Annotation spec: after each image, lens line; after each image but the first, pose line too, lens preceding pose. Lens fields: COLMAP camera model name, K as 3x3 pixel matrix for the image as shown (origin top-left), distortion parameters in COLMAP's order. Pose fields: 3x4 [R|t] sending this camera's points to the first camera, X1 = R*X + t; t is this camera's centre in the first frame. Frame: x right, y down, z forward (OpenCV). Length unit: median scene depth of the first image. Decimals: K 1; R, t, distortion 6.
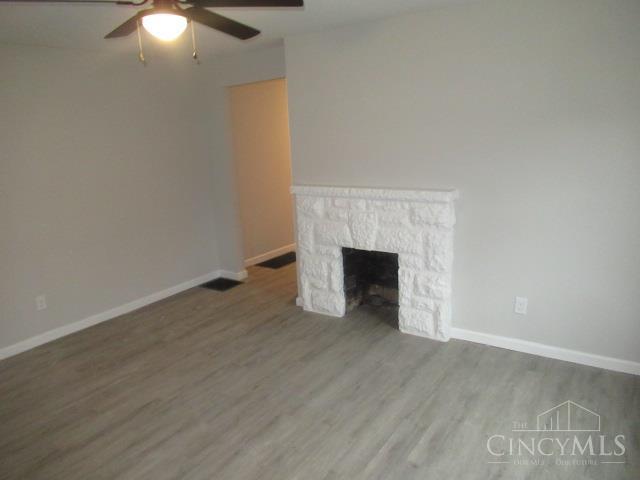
lens RADIAL K [[484.2, 0, 320.0], [0, 484.2, 240.0], [0, 0, 1]] dist [0.006026, -0.000116]
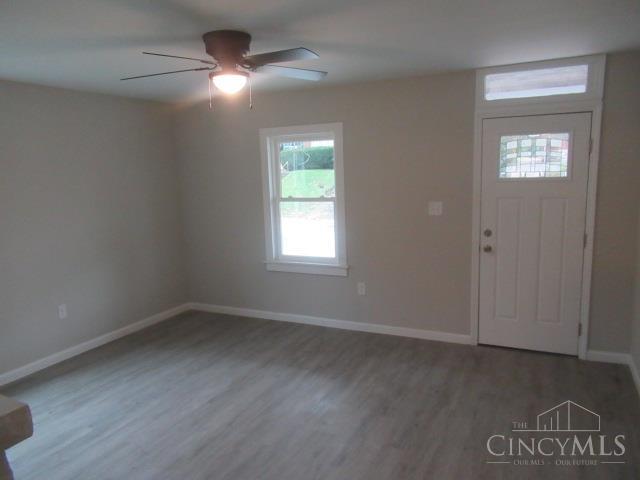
lens RADIAL K [[484.2, 0, 320.0], [0, 484.2, 240.0], [0, 0, 1]] dist [0.006026, -0.000116]
pose [[-0.984280, 0.098014, -0.146924, -0.263745], [0.043413, 0.940625, 0.336661, -0.415297], [0.171198, 0.324990, -0.930093, 2.035343]]
